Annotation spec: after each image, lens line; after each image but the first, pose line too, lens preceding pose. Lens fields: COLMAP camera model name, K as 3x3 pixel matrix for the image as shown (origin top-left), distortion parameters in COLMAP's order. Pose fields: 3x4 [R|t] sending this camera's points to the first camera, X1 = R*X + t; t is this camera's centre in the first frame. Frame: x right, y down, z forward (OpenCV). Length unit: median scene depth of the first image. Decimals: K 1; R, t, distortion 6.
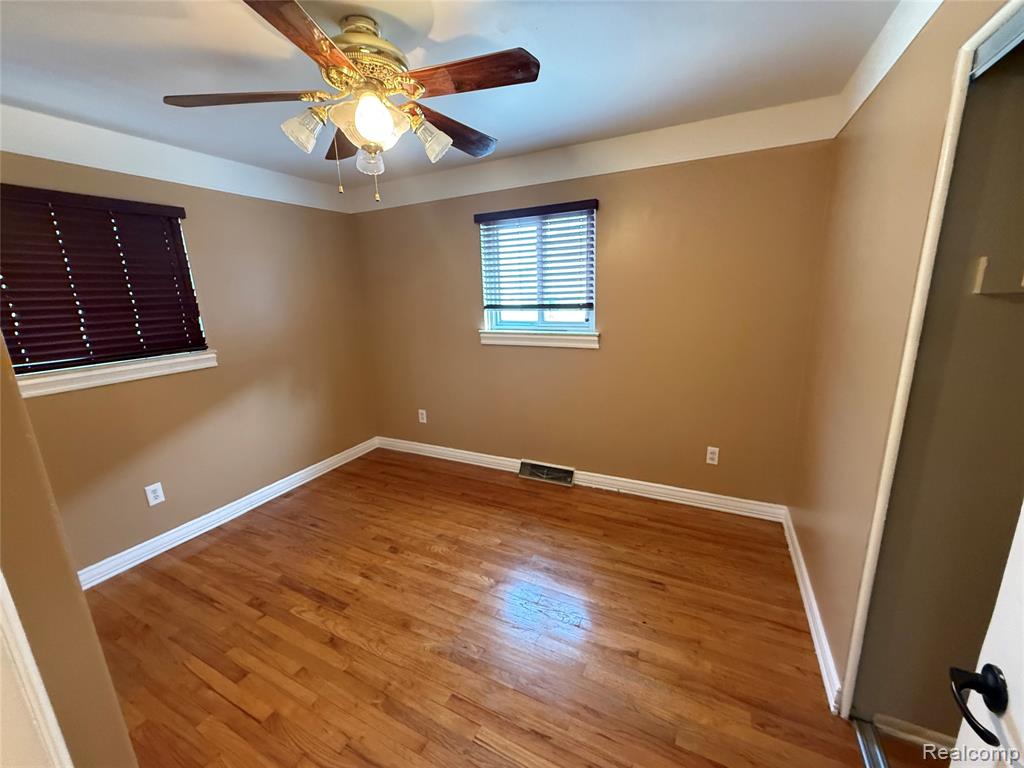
lens RADIAL K [[409.0, 0, 510.4], [0, 409.0, 381.9], [0, 0, 1]] dist [0.002674, -0.000270]
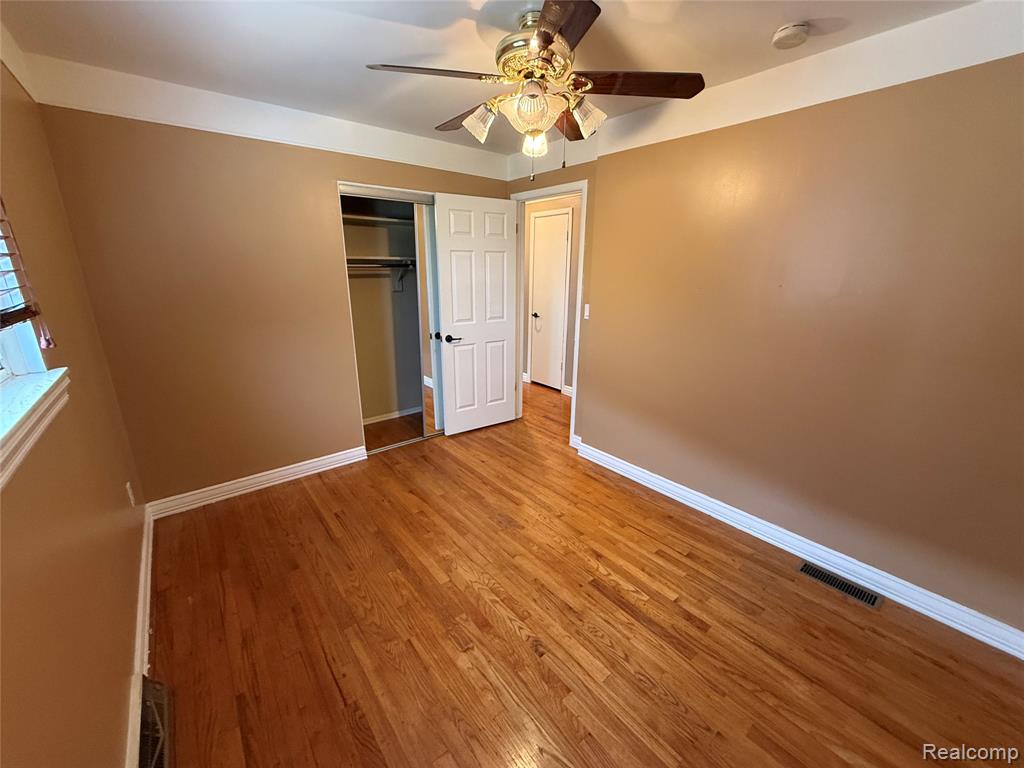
lens RADIAL K [[409.0, 0, 512.3], [0, 409.0, 386.2], [0, 0, 1]] dist [0.002674, -0.000270]
pose [[-0.910755, -0.086828, 0.403716, -0.607896], [0.119528, 0.880365, 0.458988, -0.357922], [-0.395270, 0.466281, -0.791418, 1.699668]]
